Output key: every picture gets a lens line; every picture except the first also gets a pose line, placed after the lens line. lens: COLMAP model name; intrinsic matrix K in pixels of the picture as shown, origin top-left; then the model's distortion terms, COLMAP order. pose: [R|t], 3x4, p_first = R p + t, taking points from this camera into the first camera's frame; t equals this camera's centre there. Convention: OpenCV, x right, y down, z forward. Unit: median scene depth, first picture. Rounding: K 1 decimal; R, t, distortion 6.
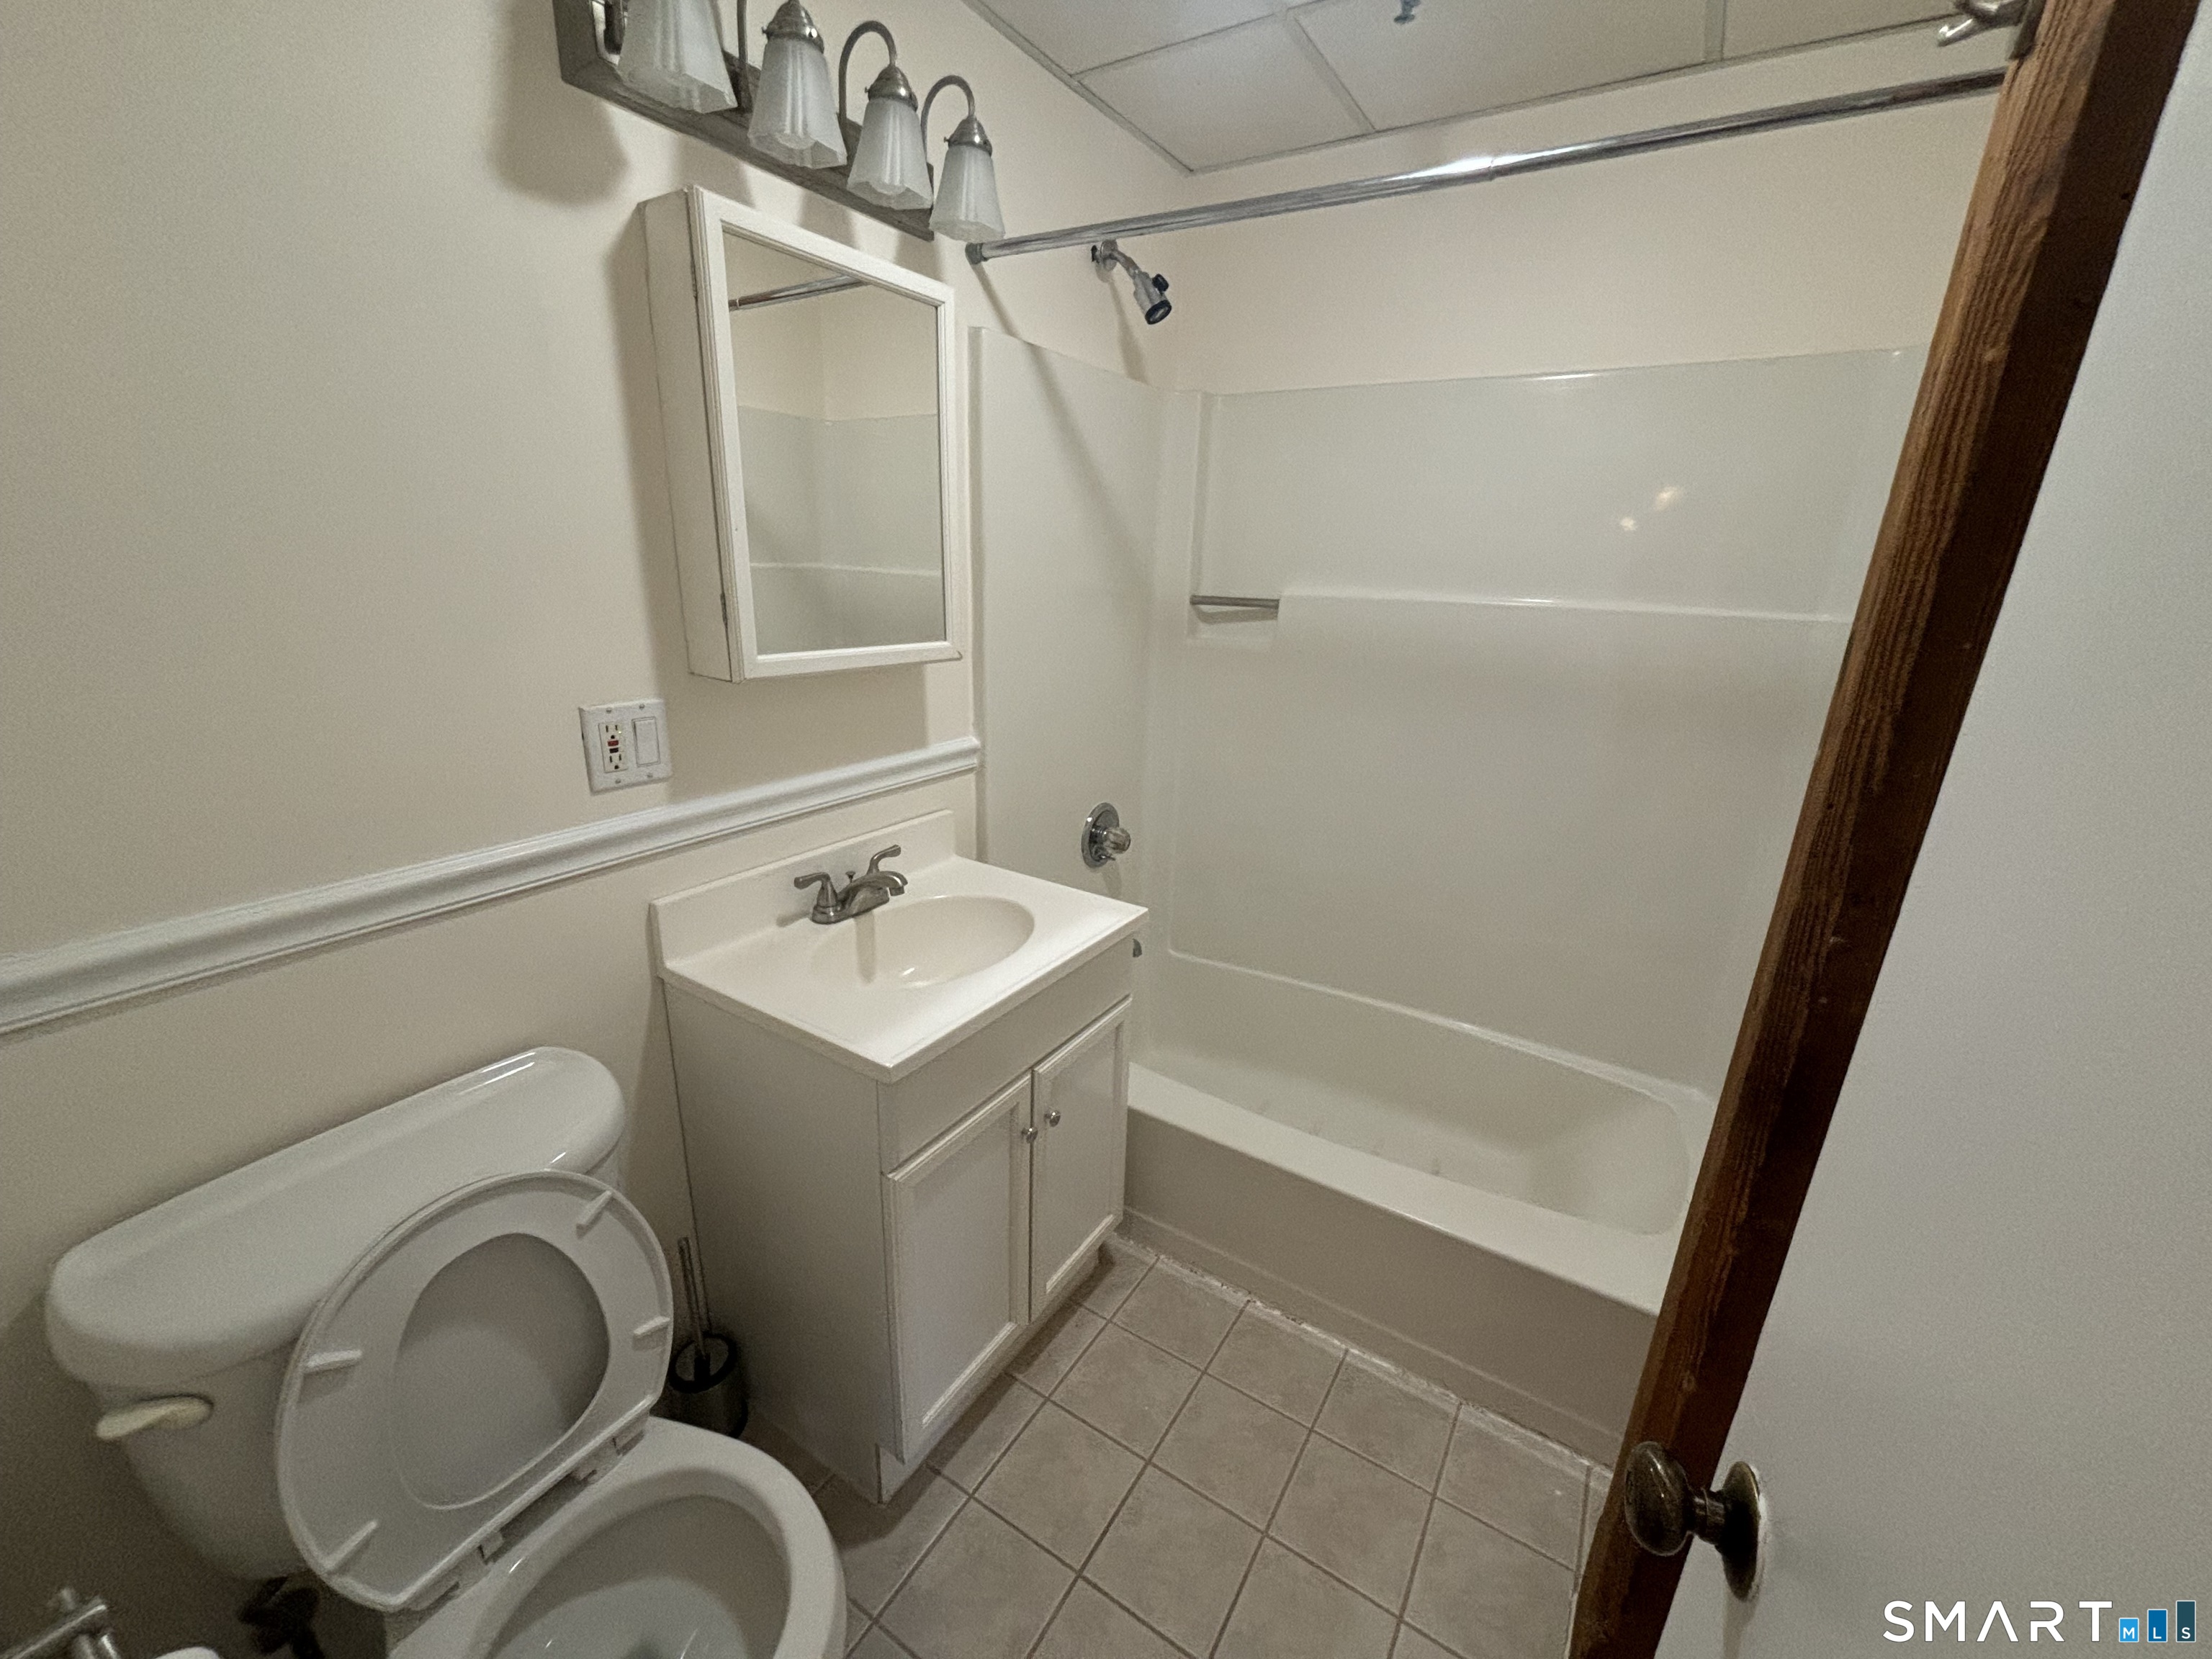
lens RADIAL K [[881.0, 0, 1099.2], [0, 881.0, 826.2], [0, 0, 1]] dist [0.027461, -0.014344]
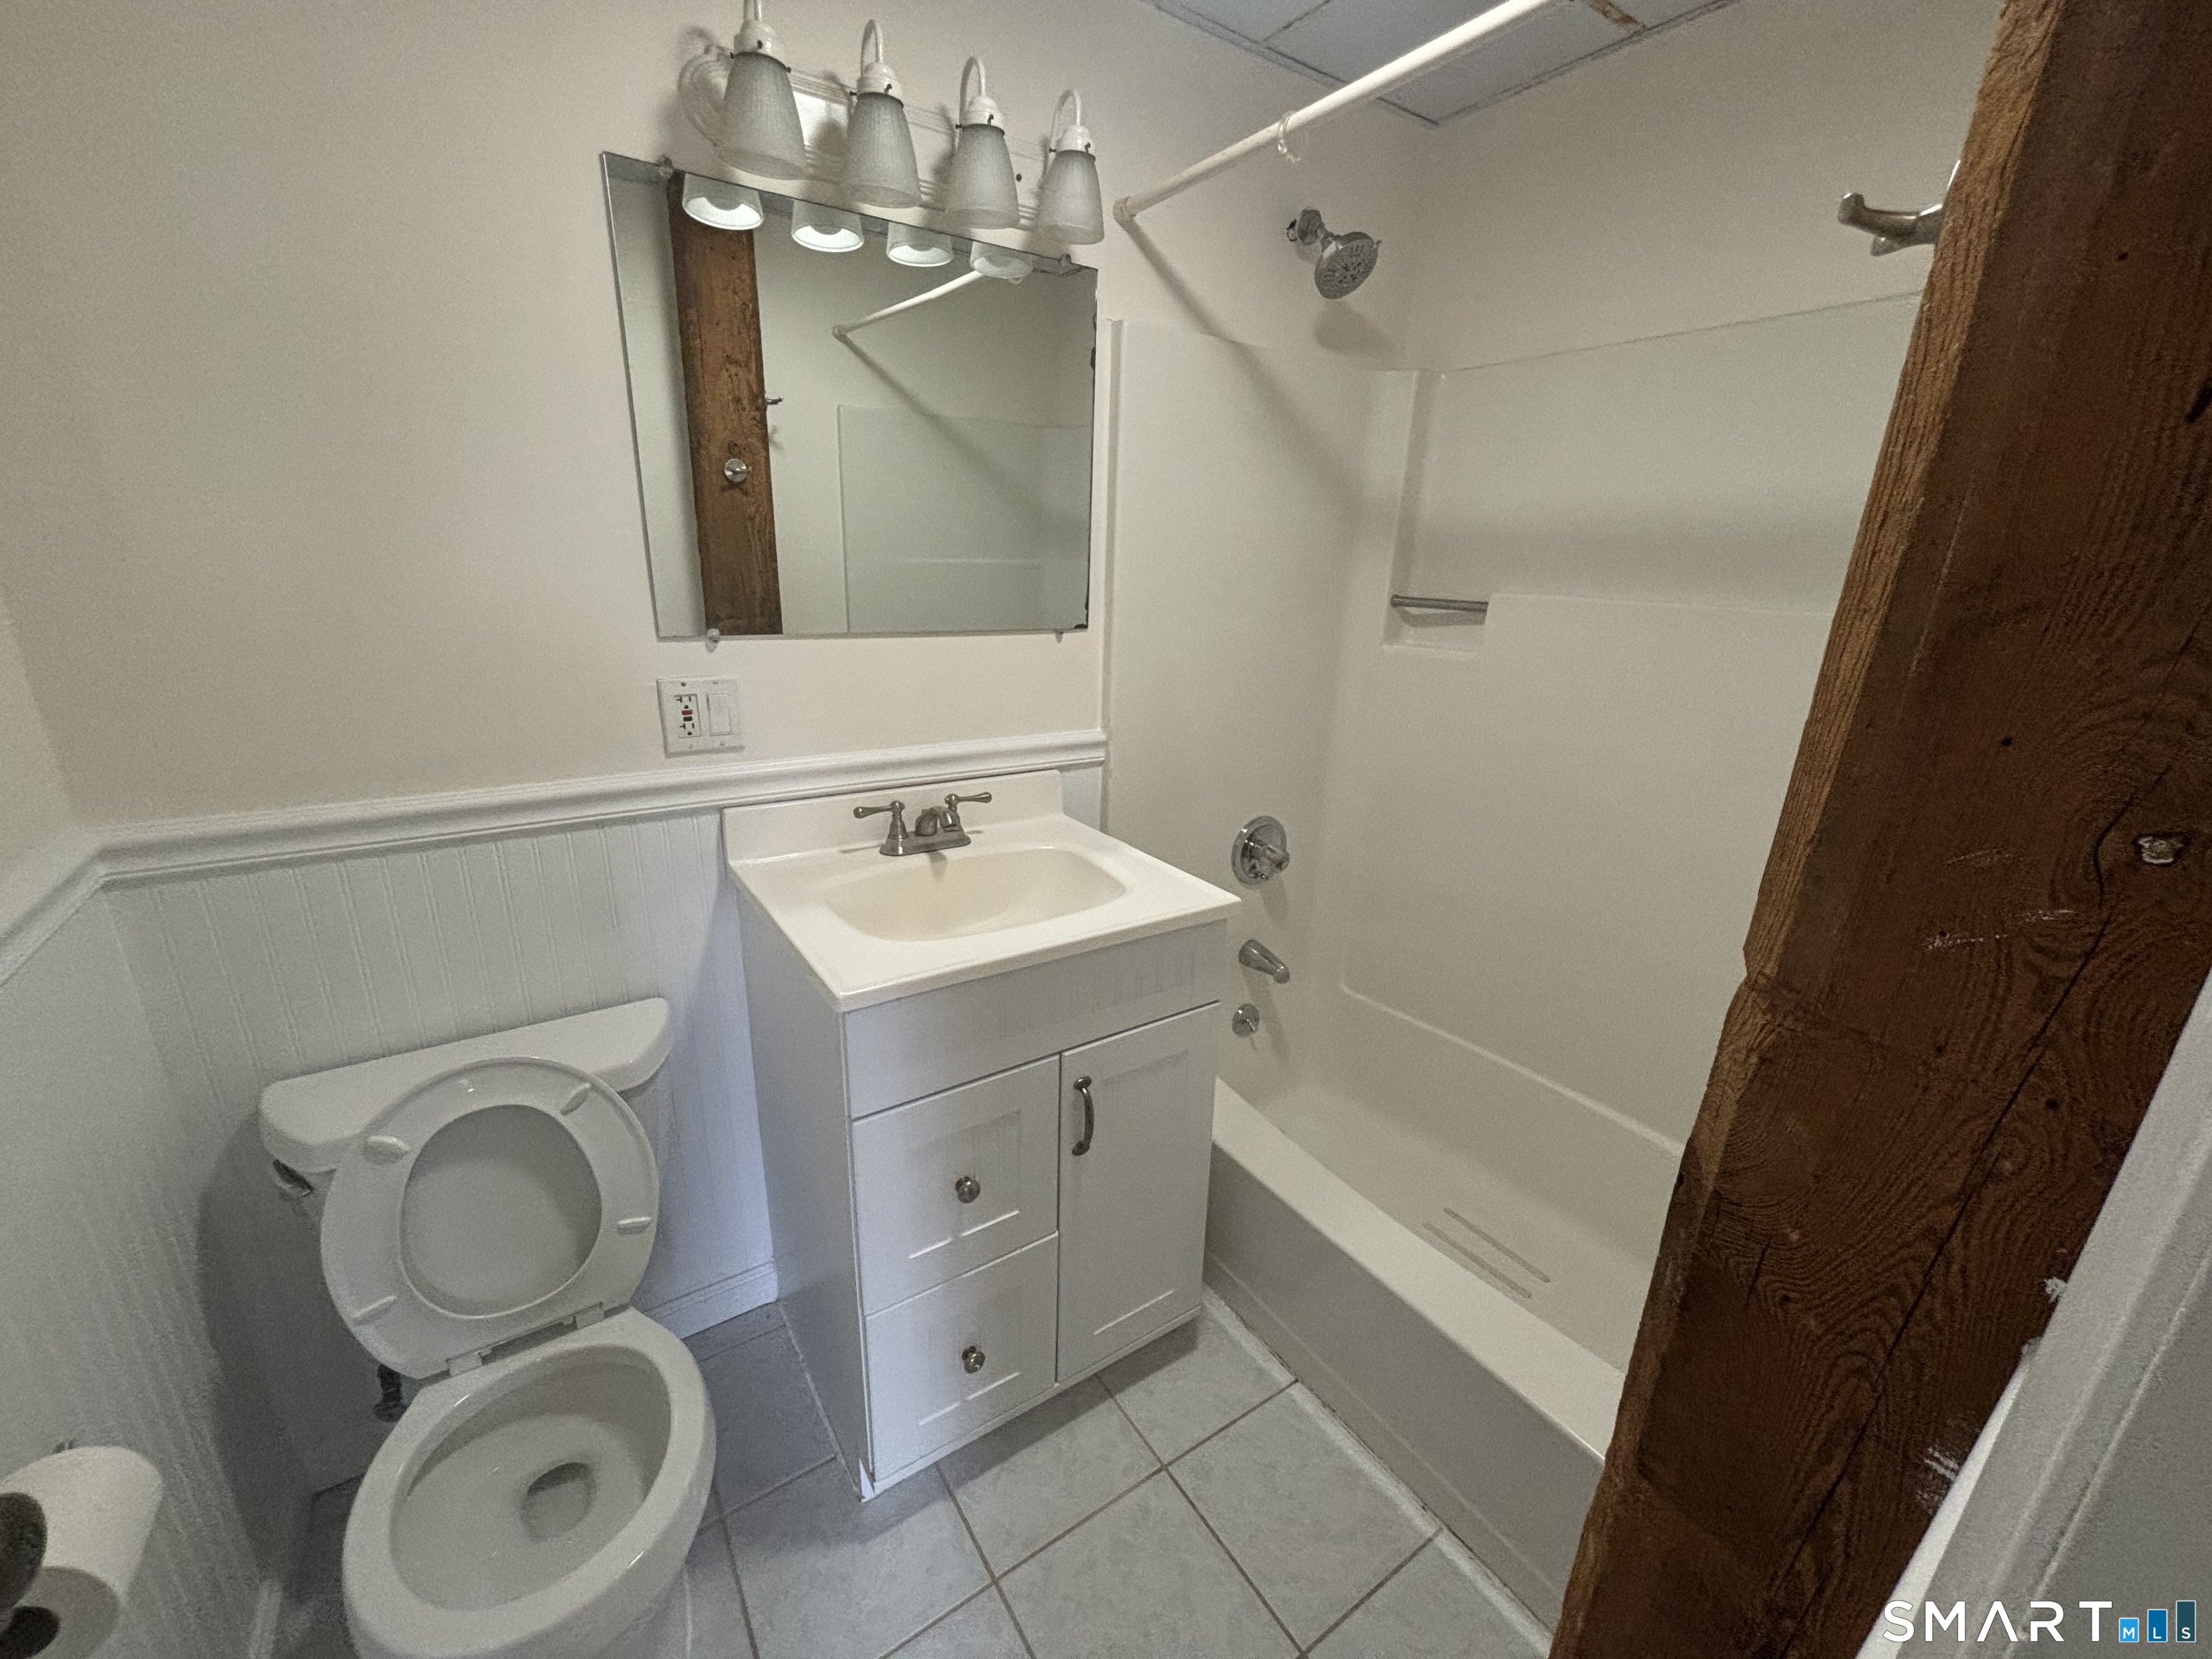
lens RADIAL K [[881.0, 0, 1099.2], [0, 881.0, 826.2], [0, 0, 1]] dist [0.027461, -0.014344]
pose [[0.921175, 0.112460, -0.372544, 0.233302], [-0.112816, 0.993396, 0.020922, -0.018693], [0.372437, 0.022756, 0.927778, 0.079662]]
